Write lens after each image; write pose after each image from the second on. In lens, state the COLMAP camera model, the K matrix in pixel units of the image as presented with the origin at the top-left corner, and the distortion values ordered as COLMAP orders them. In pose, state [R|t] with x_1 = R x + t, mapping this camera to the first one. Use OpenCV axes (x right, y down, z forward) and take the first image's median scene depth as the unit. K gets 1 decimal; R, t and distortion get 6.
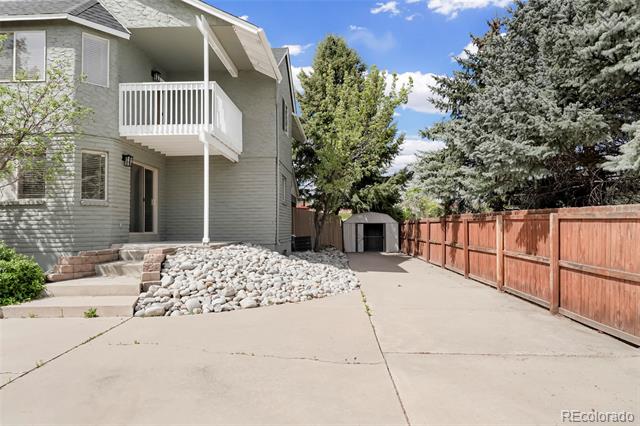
lens RADIAL K [[405.3, 0, 320.2], [0, 405.3, 212.5], [0, 0, 1]] dist [0.002376, 0.000244]
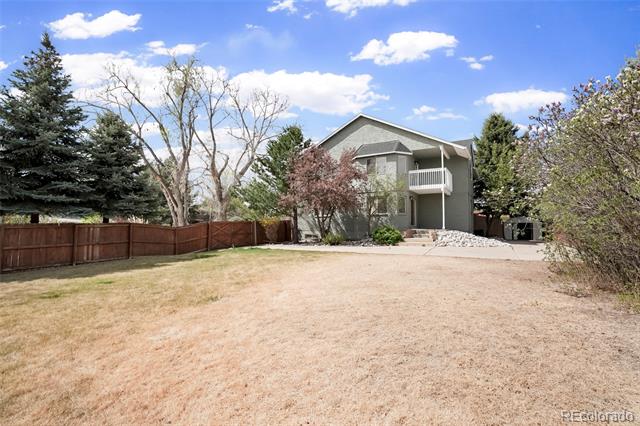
lens RADIAL K [[304.6, 0, 318.8], [0, 304.6, 212.5], [0, 0, 1]] dist [-0.000380, -0.000309]
pose [[0.883534, -0.011305, -0.468230, -0.067151], [0.004516, 0.999868, -0.015619, -0.004538], [0.468344, 0.011685, 0.883469, -1.112112]]
